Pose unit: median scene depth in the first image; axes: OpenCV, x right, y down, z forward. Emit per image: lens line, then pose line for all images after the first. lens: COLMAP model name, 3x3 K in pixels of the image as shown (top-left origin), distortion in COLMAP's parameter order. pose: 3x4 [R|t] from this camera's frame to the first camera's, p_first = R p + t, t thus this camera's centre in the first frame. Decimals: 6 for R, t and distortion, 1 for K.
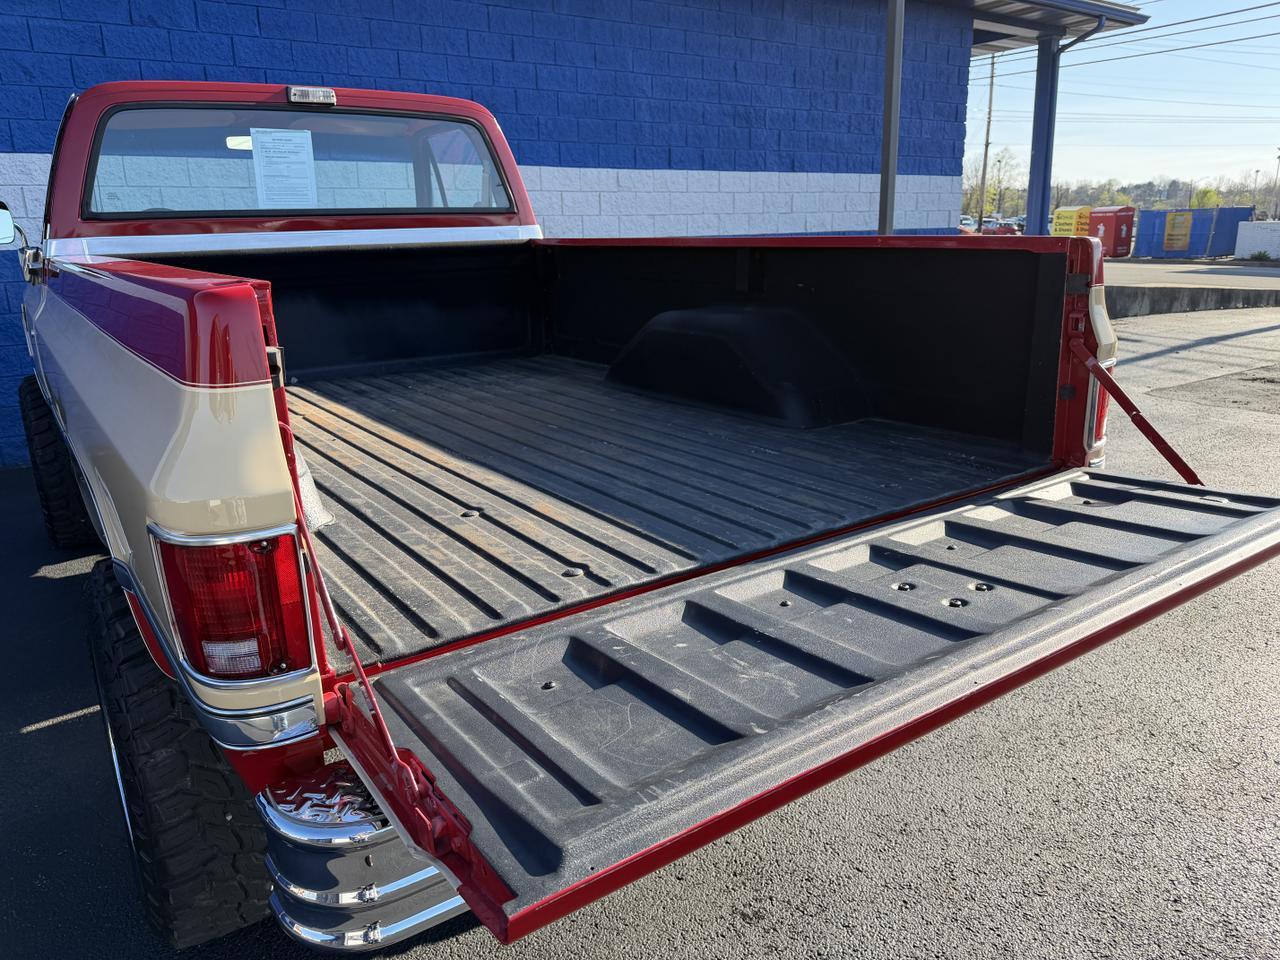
lens RADIAL K [[905.5, 0, 641.7], [0, 905.5, 486.1], [0, 0, 1]] dist [0.004250, -0.010548]
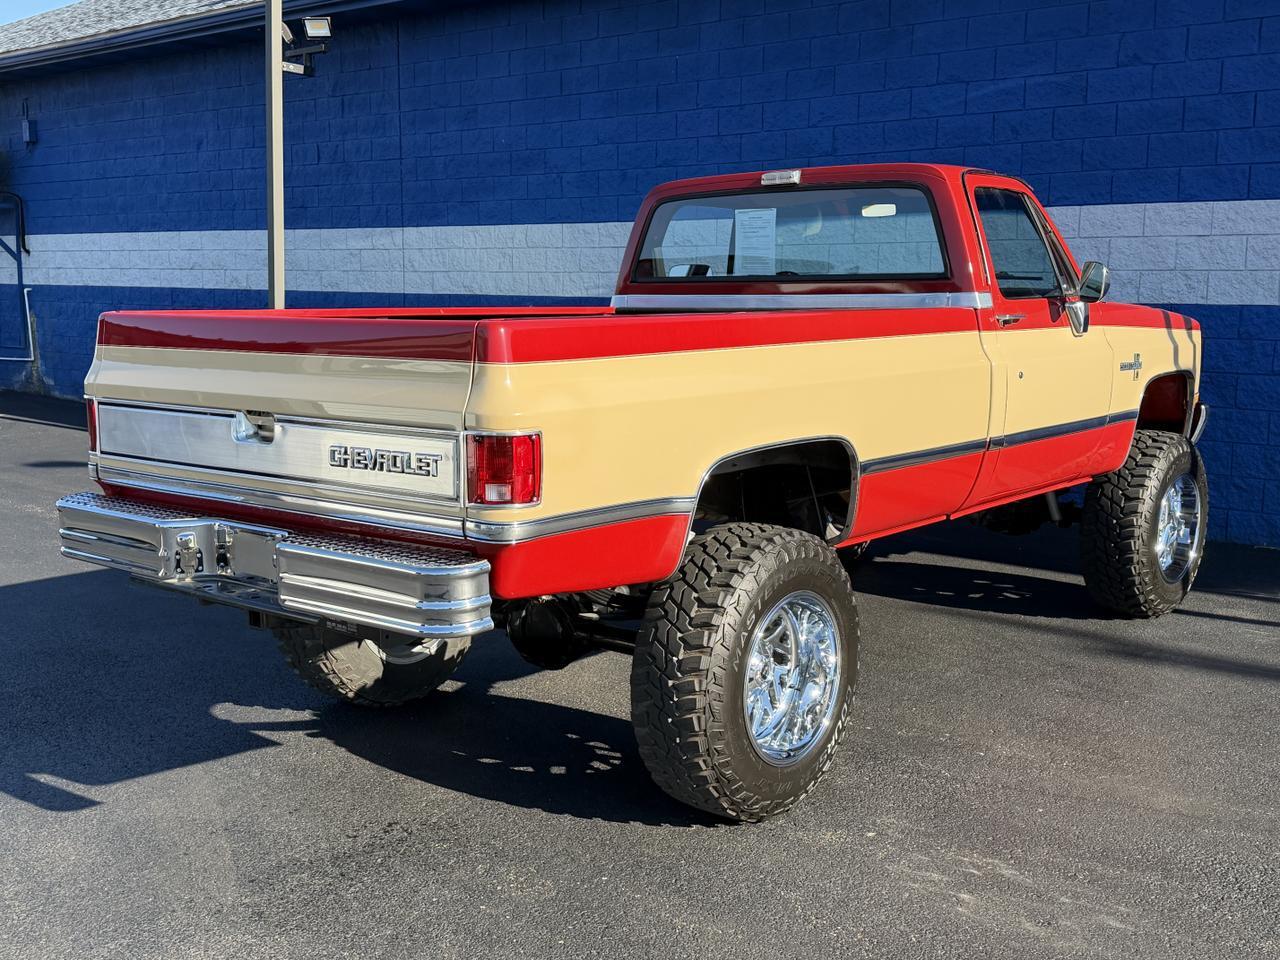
lens RADIAL K [[1373.4, 0, 640.0], [0, 1373.4, 480.0], [0, 0, 1]] dist [0.210668, -0.497725]
pose [[0.262495, 0.155705, -0.952288, 0.528236], [-0.274744, 0.958106, 0.080923, -0.065524], [0.924993, 0.240394, 0.294277, 0.169392]]
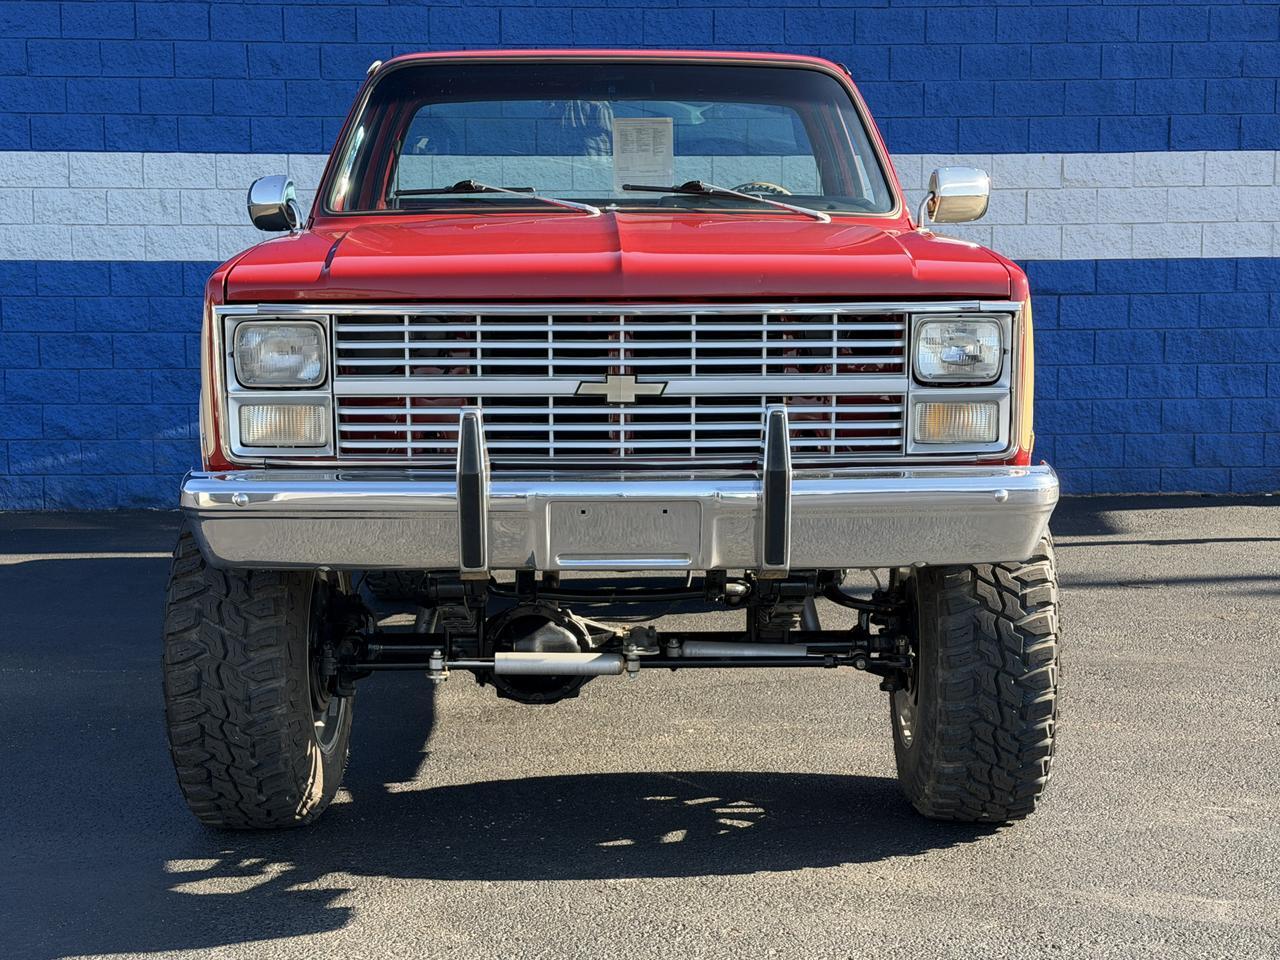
lens RADIAL K [[1820.8, 0, 641.8], [0, 1820.8, 485.6], [0, 0, 1]] dist [0.211747, -0.472475]
pose [[0.841780, 0.072079, -0.534988, 0.428573], [-0.159281, 0.980087, -0.118573, 0.071037], [0.515788, 0.185025, 0.836498, -0.173930]]
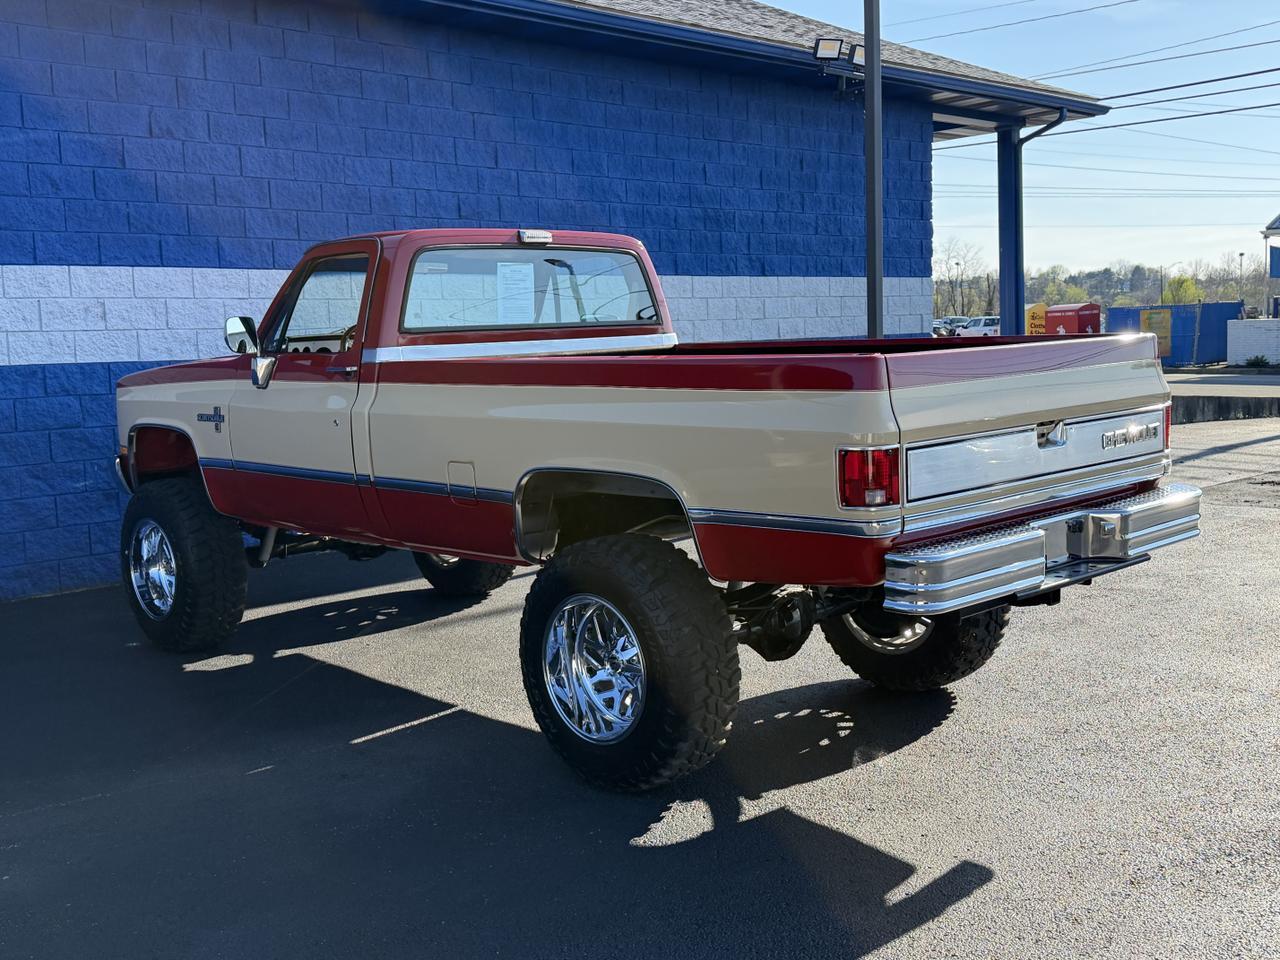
lens RADIAL K [[1373.4, 0, 640.0], [0, 1373.4, 480.0], [0, 0, 1]] dist [0.210668, -0.497725]
pose [[0.985402, -0.029378, 0.167690, -0.225180], [0.058276, 0.983700, -0.170111, 0.098020], [-0.159959, 0.177400, 0.971052, -0.342478]]
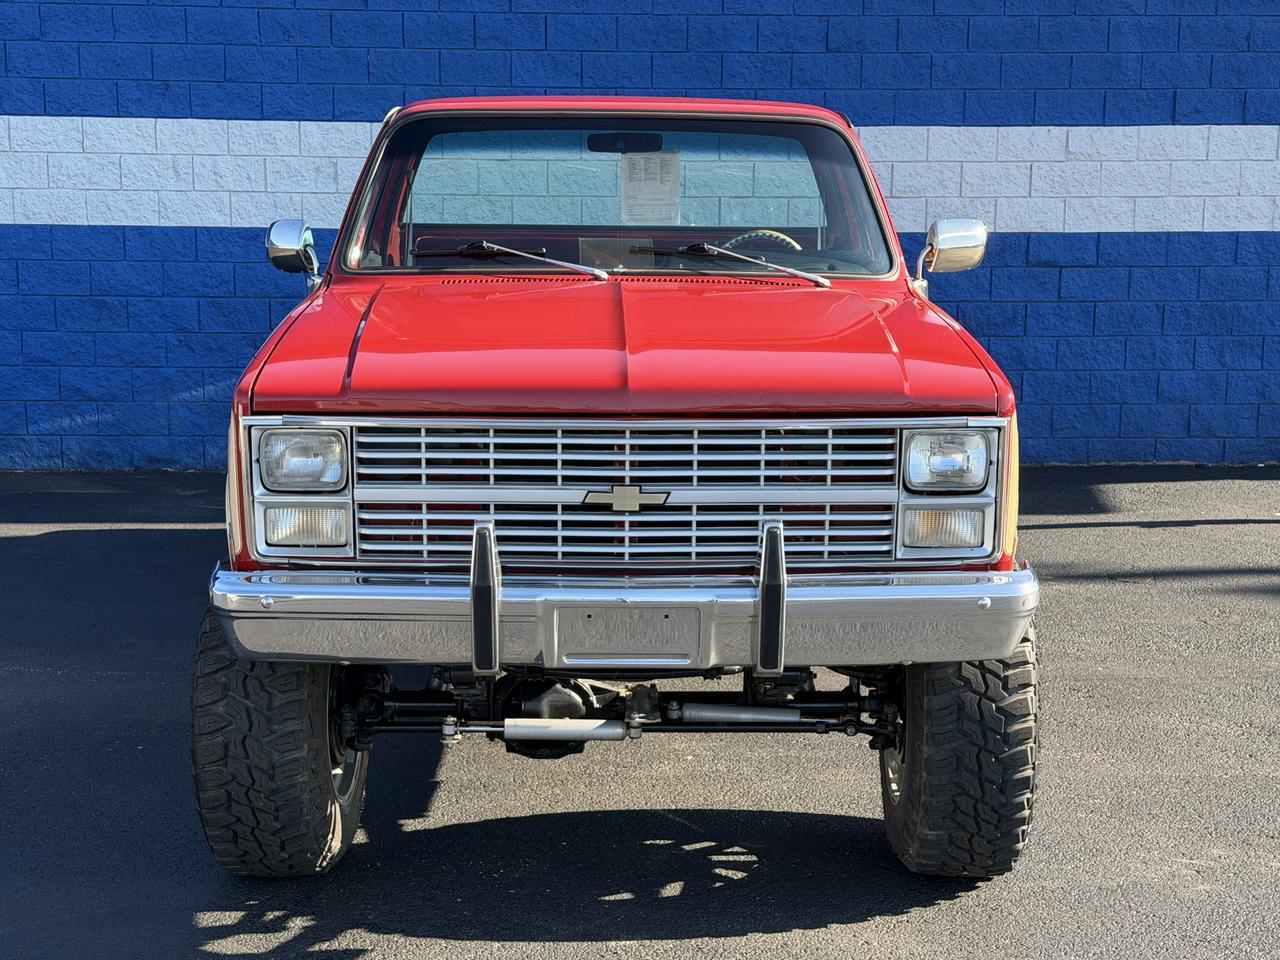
lens RADIAL K [[1820.8, 0, 641.8], [0, 1820.8, 485.6], [0, 0, 1]] dist [0.211747, -0.472475]
pose [[0.839306, 0.116401, -0.531052, 0.437545], [-0.169987, 0.984021, -0.052972, 0.012767], [0.516401, 0.134732, 0.845682, -0.206441]]
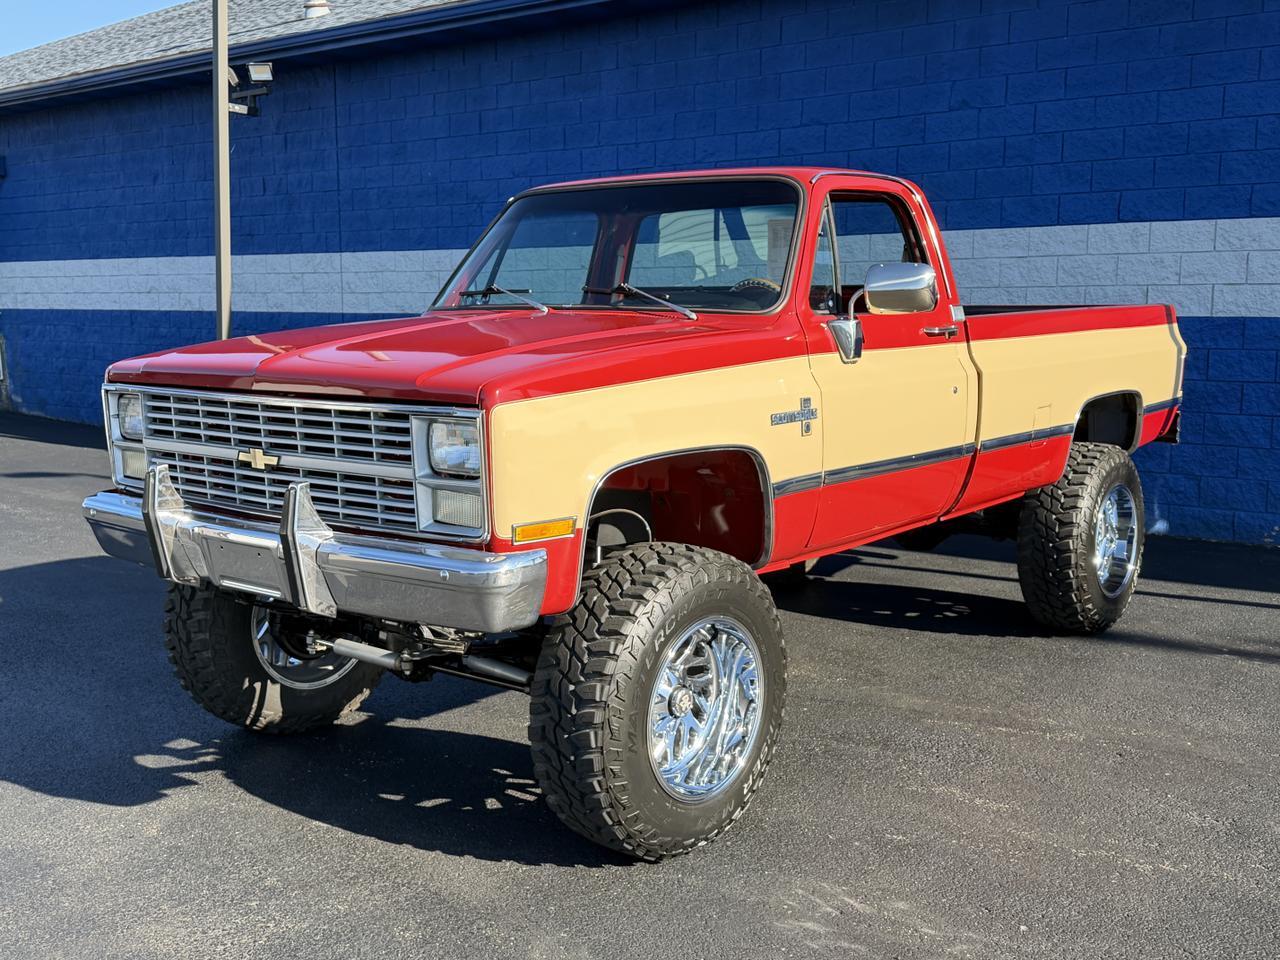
lens RADIAL K [[1342.7, 0, 636.7], [0, 1342.7, 485.0], [0, 0, 1]] dist [0.186668, -0.430173]
pose [[0.285119, 0.141947, -0.947923, 0.655844], [-0.268783, 0.961133, 0.063079, -0.066620], [0.920034, 0.236801, 0.312190, 0.194800]]
